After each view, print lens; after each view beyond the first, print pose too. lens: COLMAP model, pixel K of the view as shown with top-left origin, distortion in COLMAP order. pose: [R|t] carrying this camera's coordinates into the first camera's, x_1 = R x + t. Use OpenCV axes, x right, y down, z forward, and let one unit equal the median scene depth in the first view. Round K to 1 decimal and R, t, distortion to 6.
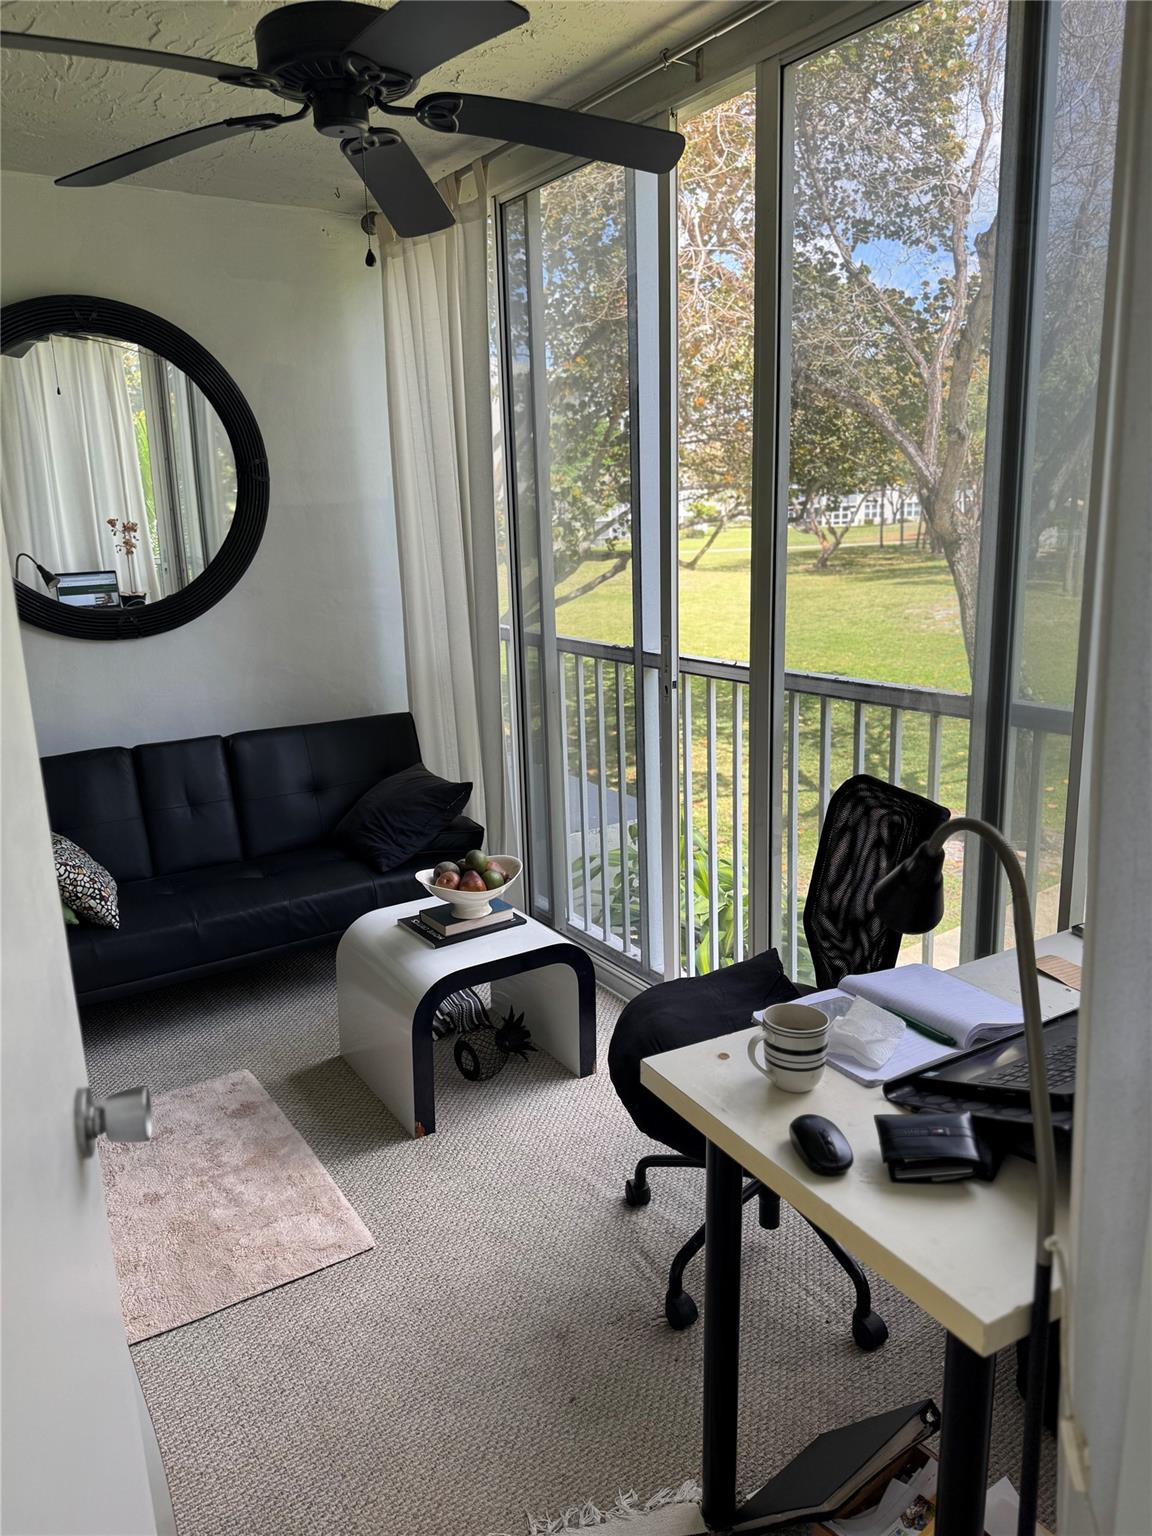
lens RADIAL K [[1077.6, 0, 576.0], [0, 1077.6, 768.0], [0, 0, 1]] dist [-0.007135, -0.002927]
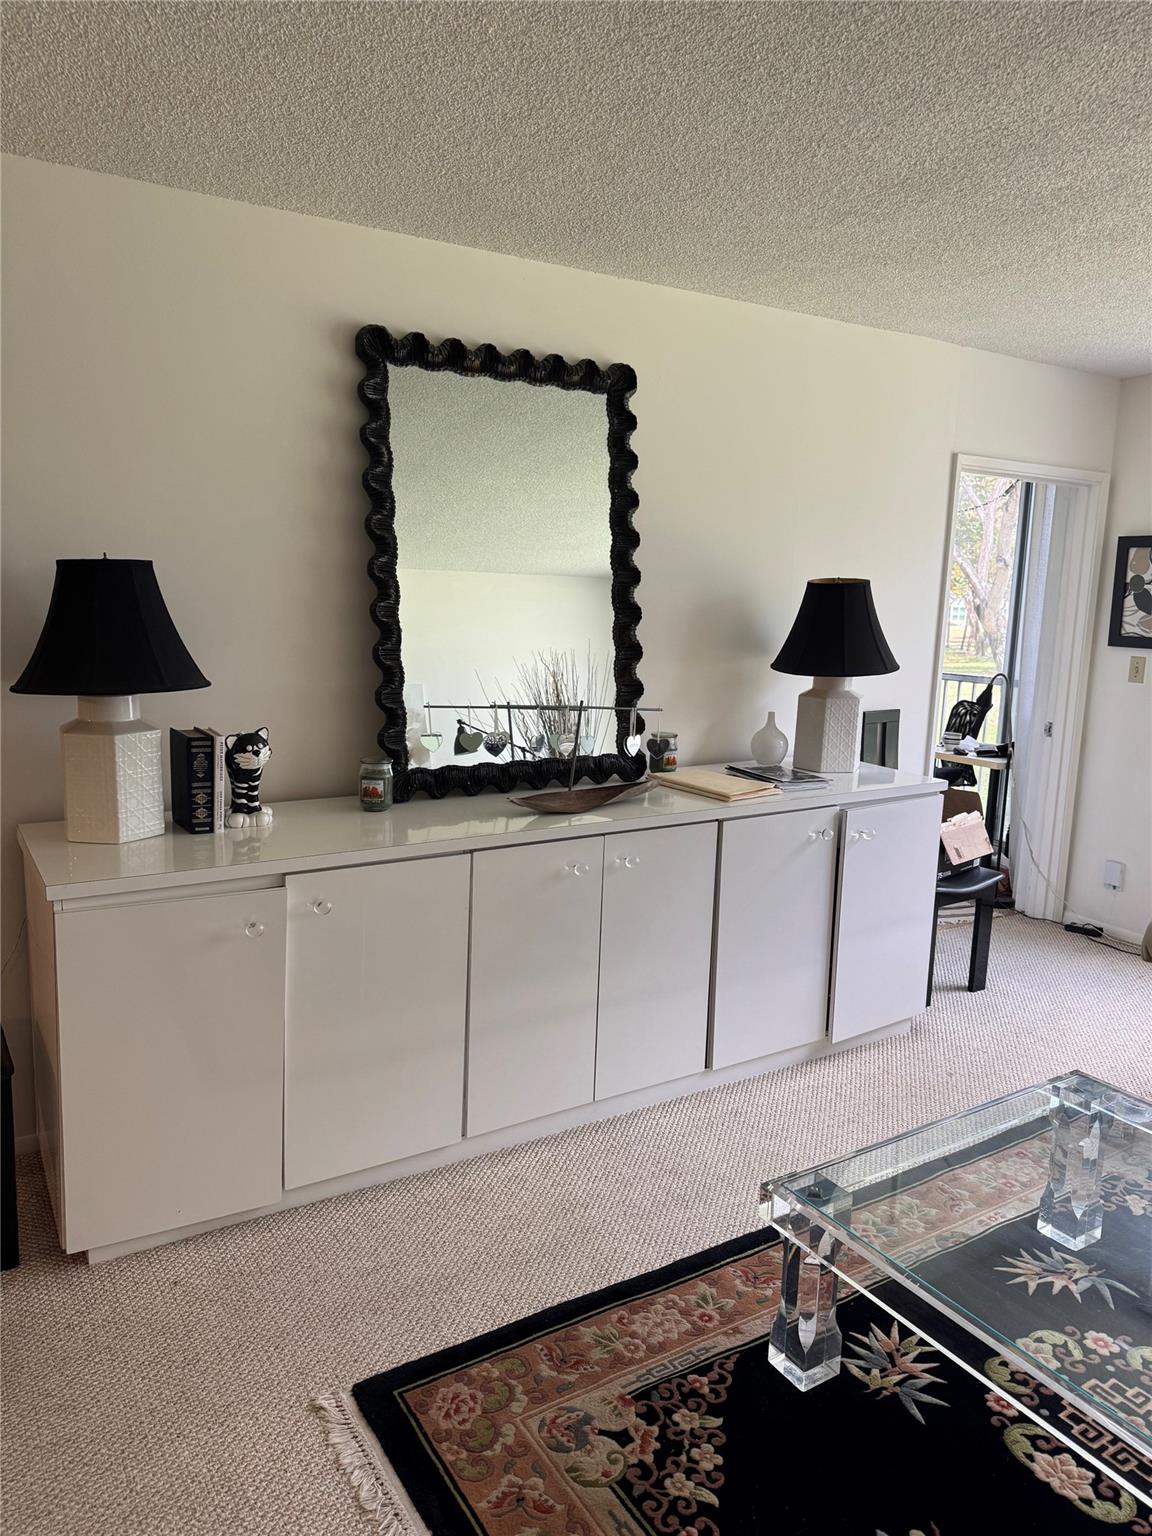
lens RADIAL K [[1077.6, 0, 576.0], [0, 1077.6, 768.0], [0, 0, 1]] dist [-0.007135, -0.002927]
pose [[0.996687, 0.075232, -0.030921, -0.233768], [-0.077225, 0.994601, -0.069312, 0.163967], [0.025539, 0.071470, 0.997116, -0.669812]]
